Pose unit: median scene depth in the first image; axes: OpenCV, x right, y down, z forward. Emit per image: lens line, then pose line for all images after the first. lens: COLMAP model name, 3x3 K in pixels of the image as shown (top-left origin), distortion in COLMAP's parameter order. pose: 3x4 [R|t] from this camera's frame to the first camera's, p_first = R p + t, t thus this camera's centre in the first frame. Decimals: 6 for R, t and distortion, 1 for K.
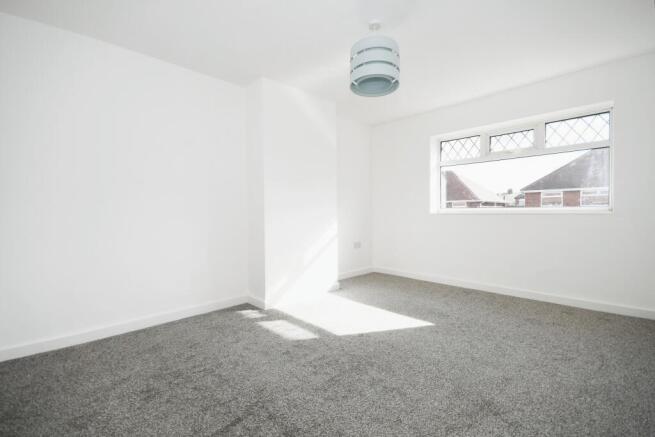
lens RADIAL K [[291.2, 0, 327.6], [0, 291.2, 215.2], [0, 0, 1]] dist [0.013620, -0.015657]
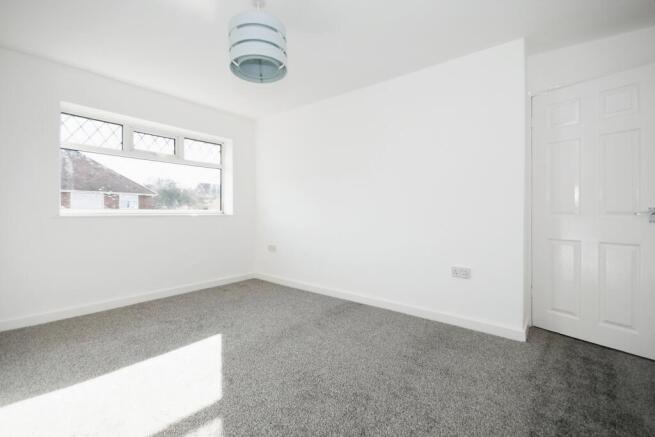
lens RADIAL K [[291.2, 0, 327.6], [0, 291.2, 215.2], [0, 0, 1]] dist [0.013620, -0.015657]
pose [[-0.135422, -0.005454, 0.990773, -0.410510], [0.001382, 0.999983, 0.005694, -0.012416], [-0.990787, 0.002140, -0.135412, 0.515639]]
